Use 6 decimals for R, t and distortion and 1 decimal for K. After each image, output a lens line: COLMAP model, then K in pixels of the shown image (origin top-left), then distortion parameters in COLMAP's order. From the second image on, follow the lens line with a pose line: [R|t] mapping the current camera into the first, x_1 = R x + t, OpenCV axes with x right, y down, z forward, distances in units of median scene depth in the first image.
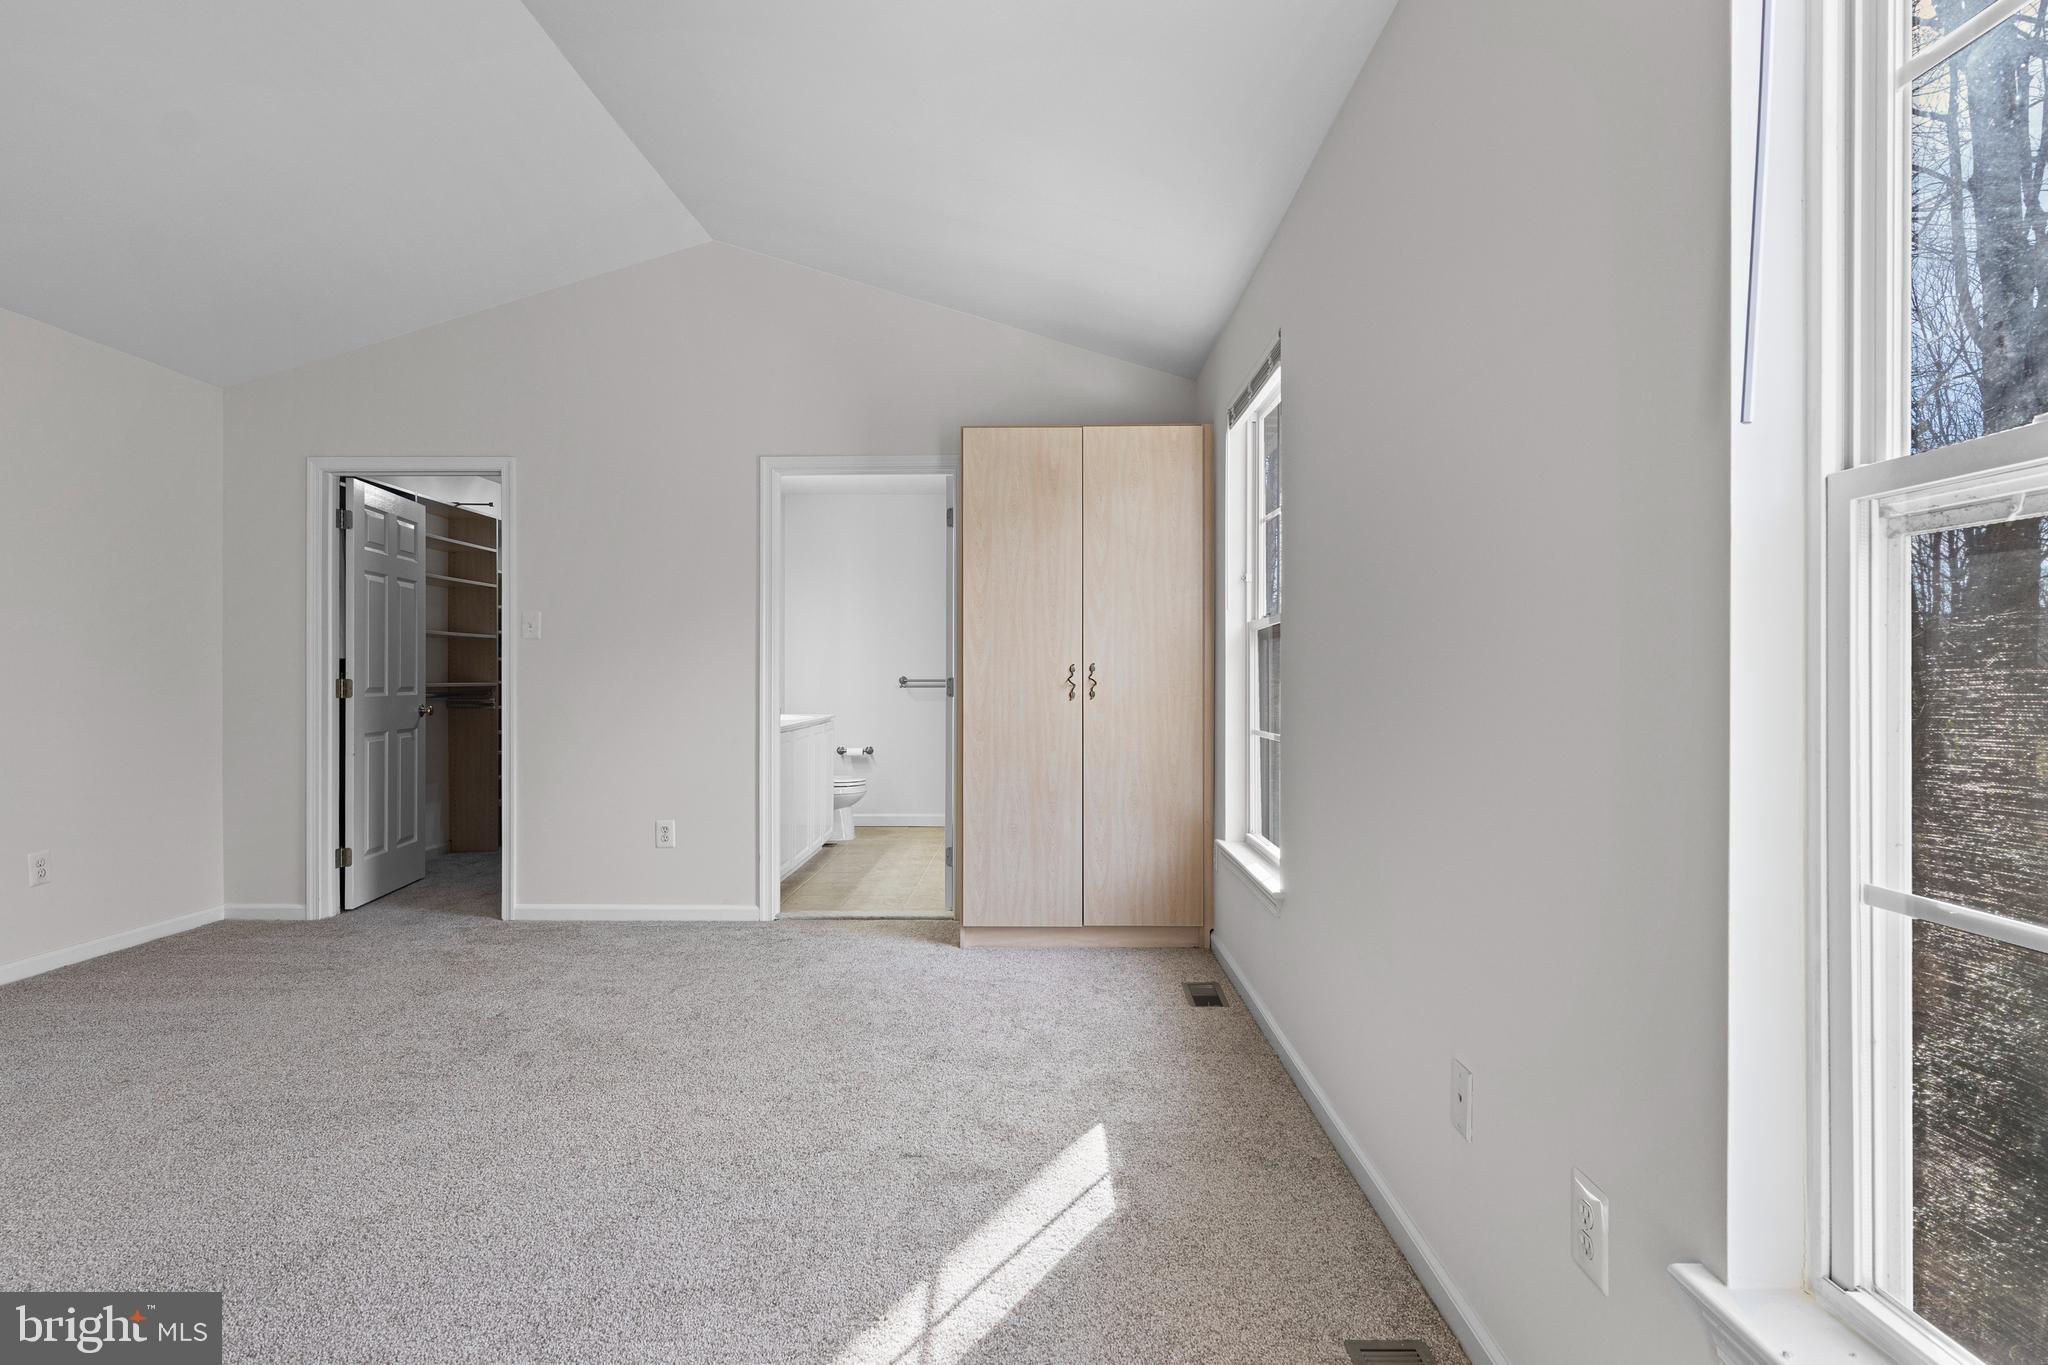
lens RADIAL K [[1035.2, 0, 1023.1], [0, 1035.2, 677.3], [0, 0, 1]] dist [0.003956, -0.000210]
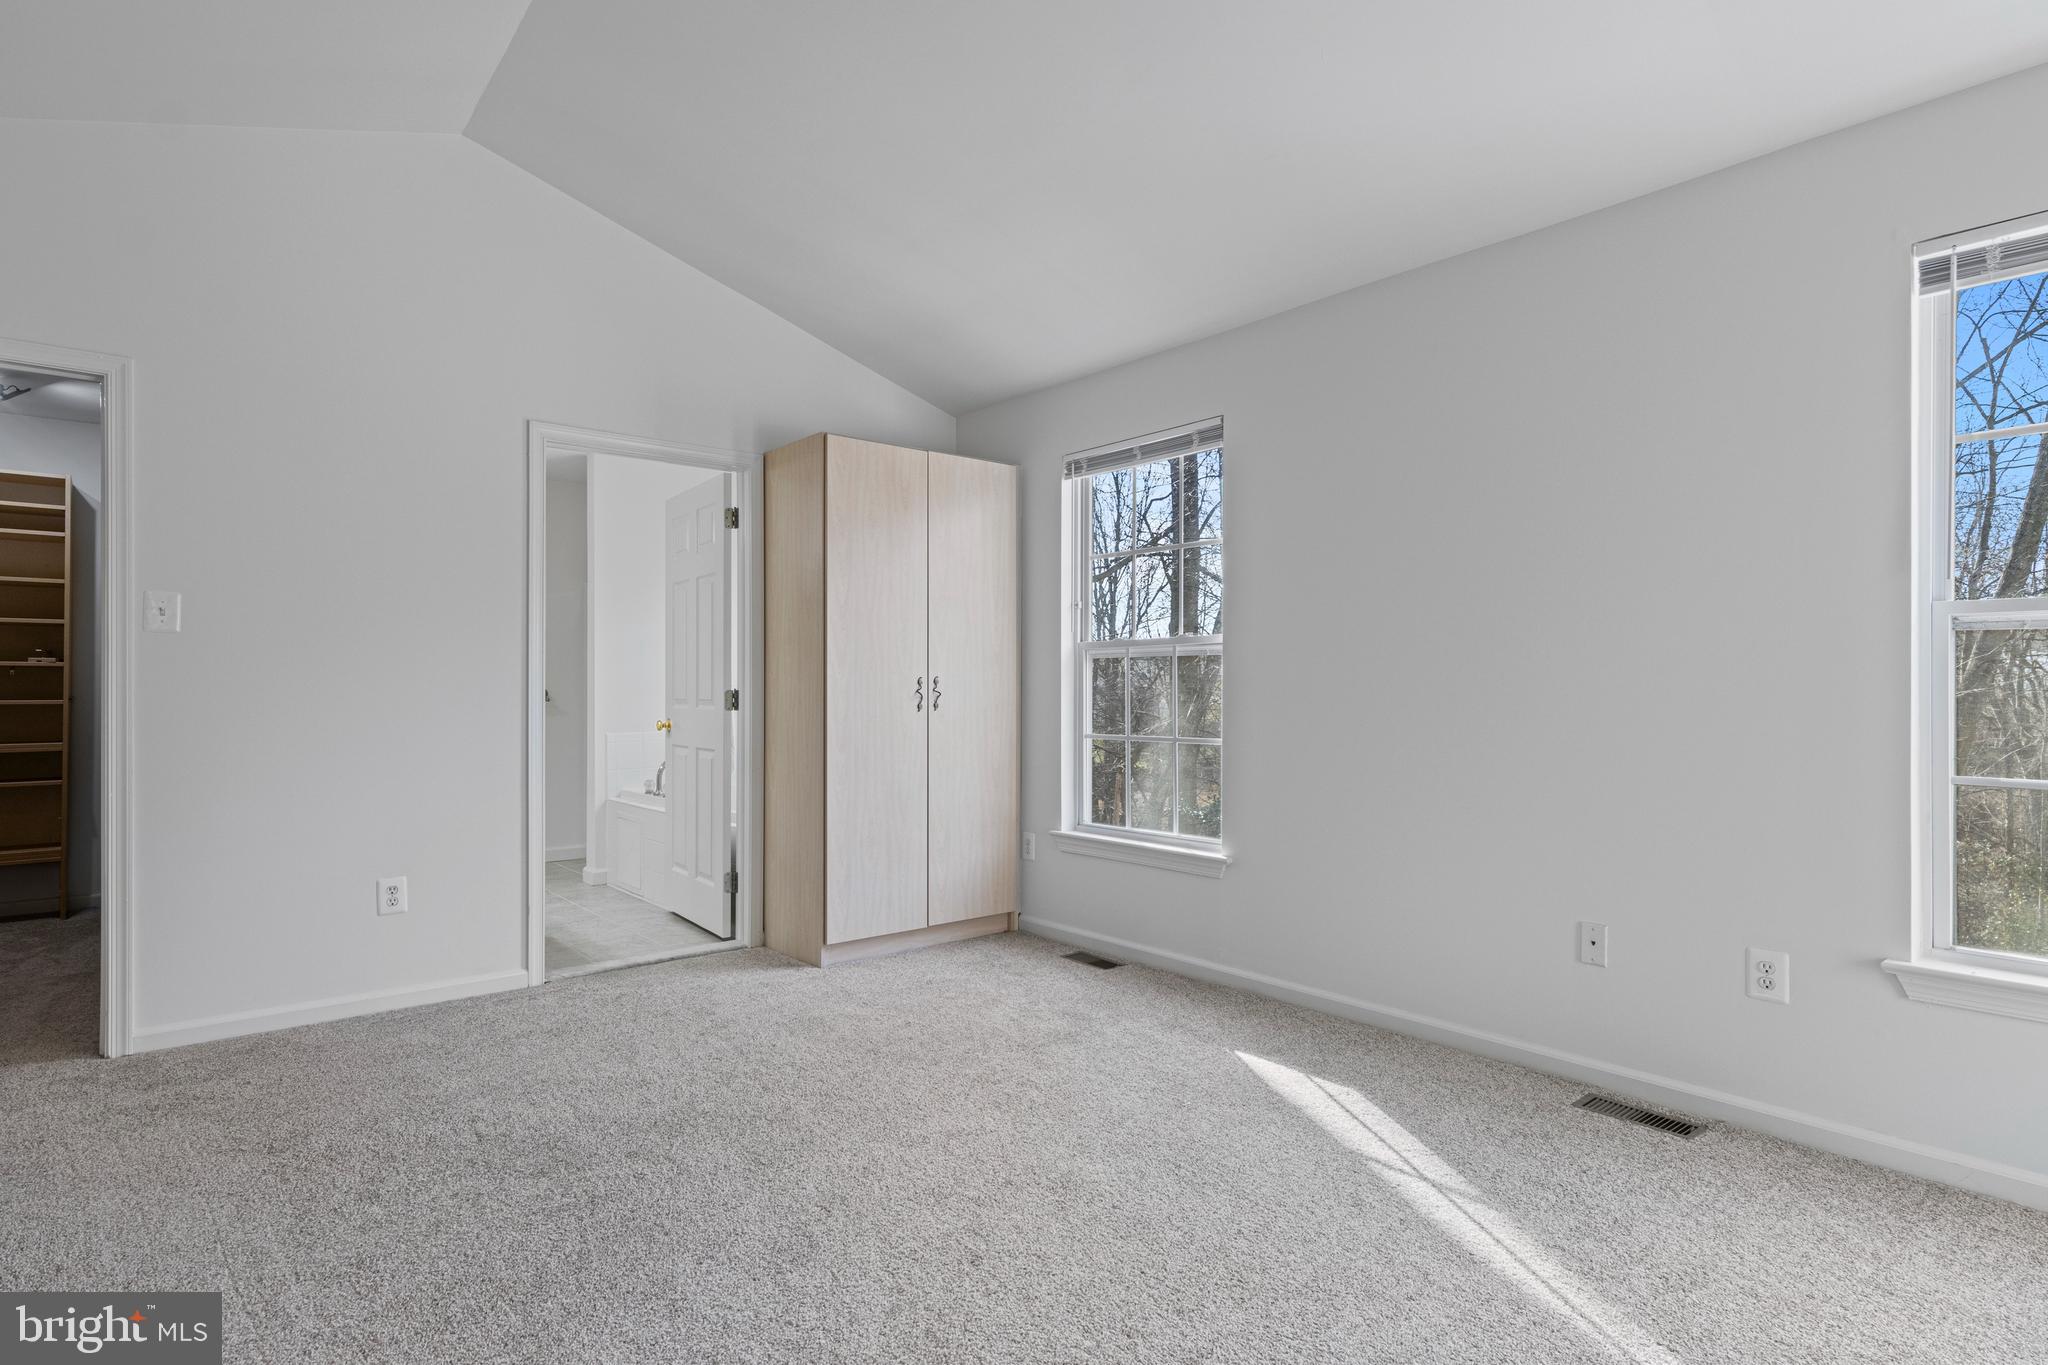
lens RADIAL K [[1048.2, 0, 1026.3], [0, 1048.2, 688.5], [0, 0, 1]] dist [0.008730, -0.001897]
pose [[0.762302, 0.001699, 0.647219, -0.554752], [0.000857, 0.999993, -0.003635, 0.002712], [-0.647221, 0.003326, 0.762295, 0.125513]]
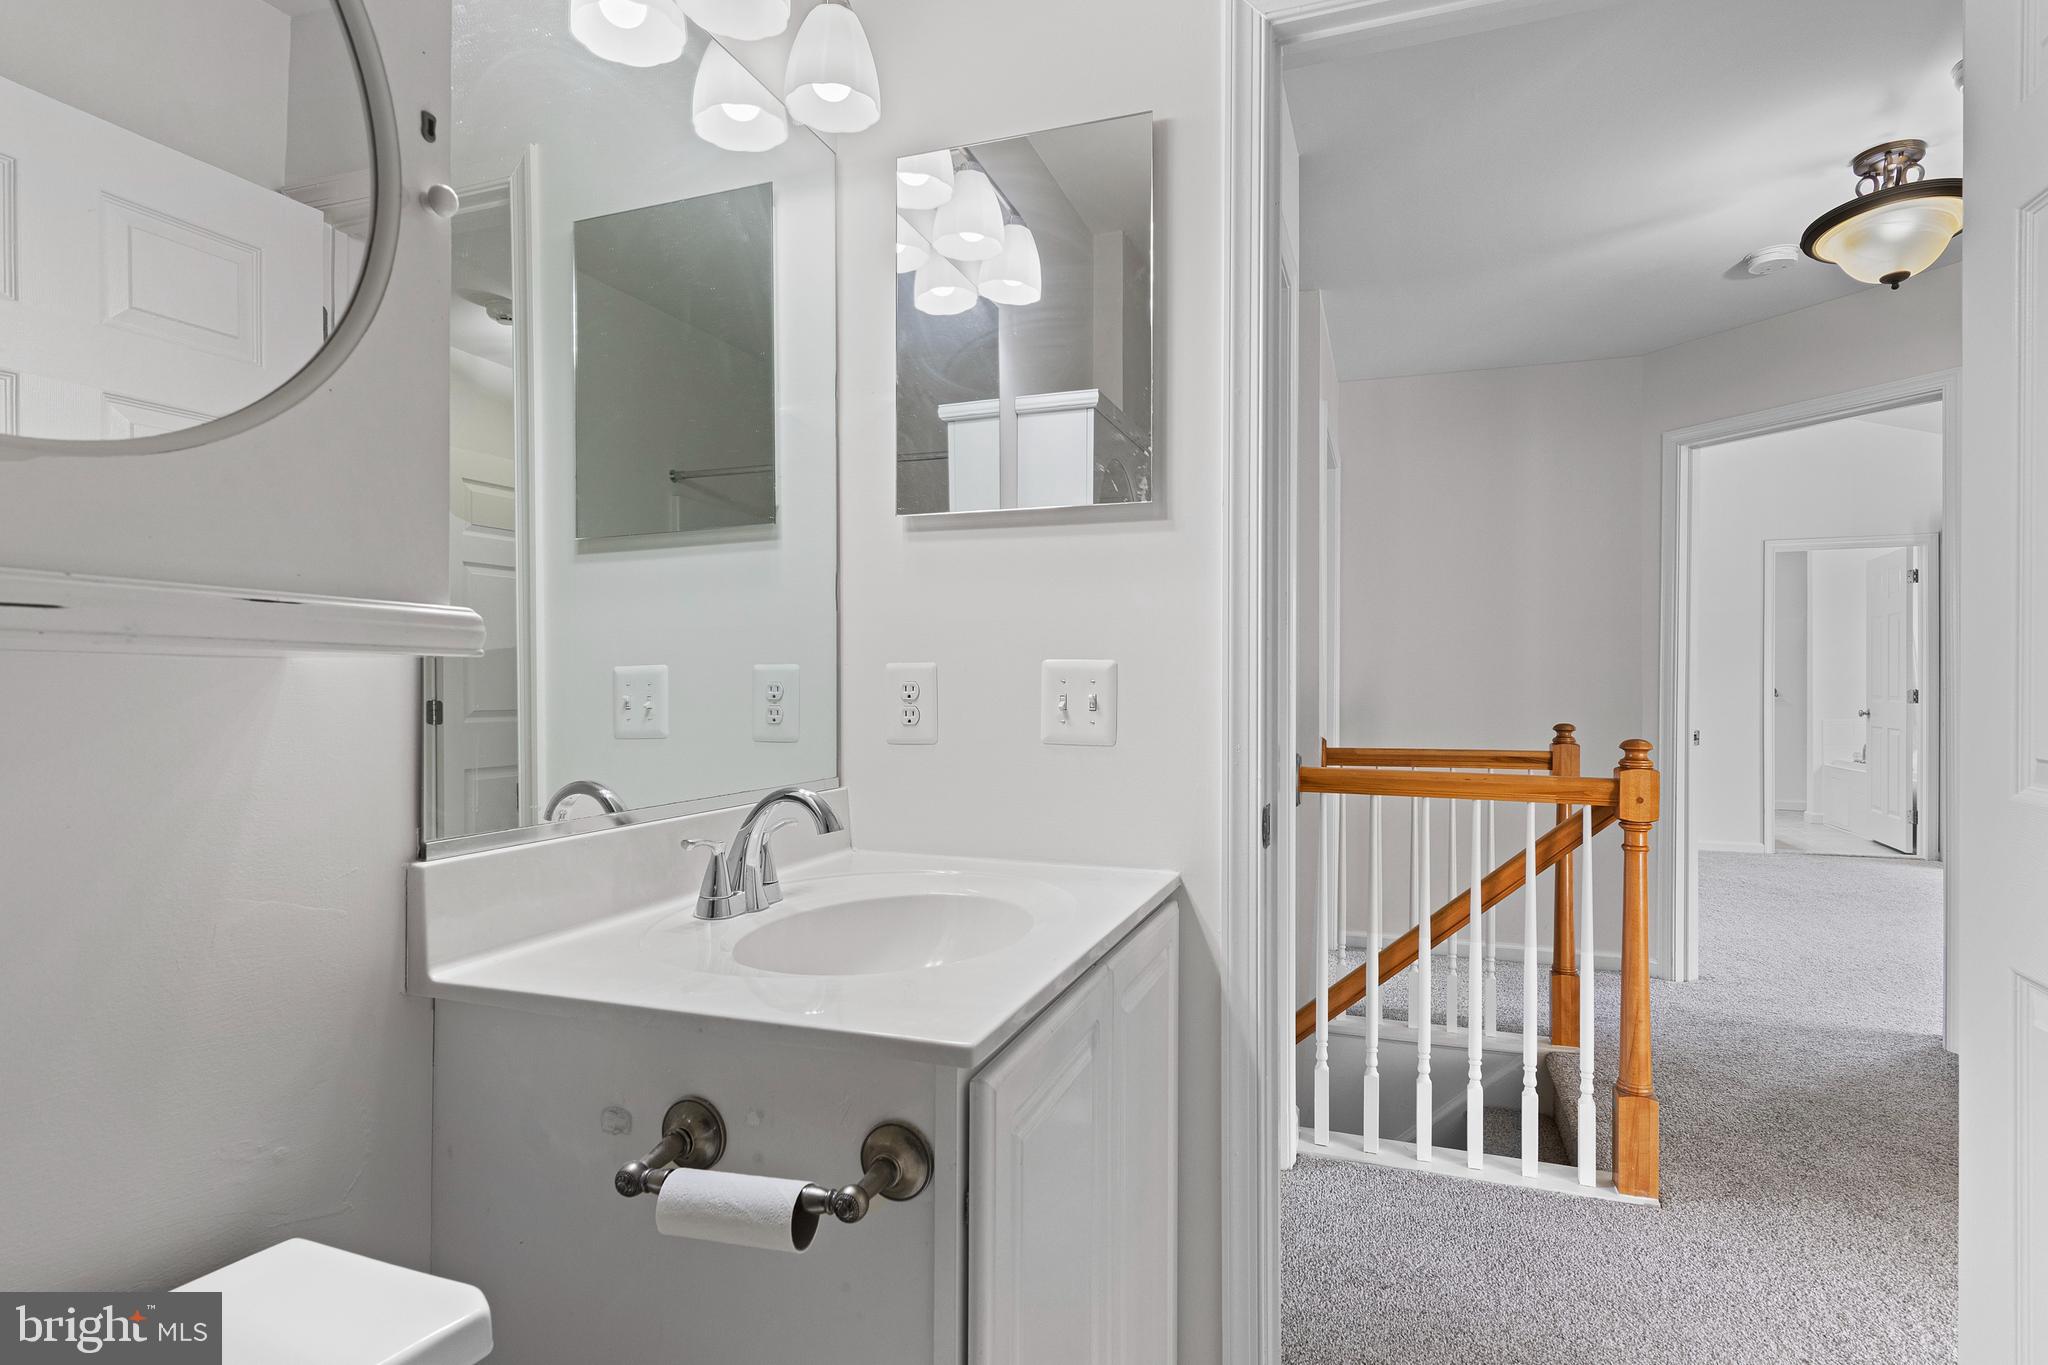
lens RADIAL K [[1048.3, 0, 1021.3], [0, 1048.3, 680.2], [0, 0, 1]] dist [0.007840, -0.000165]
pose [[0.940961, 0.001822, -0.338510, -0.842481], [-0.003838, 0.999979, -0.005287, -0.000904], [0.338494, 0.006274, 0.940948, -0.884393]]
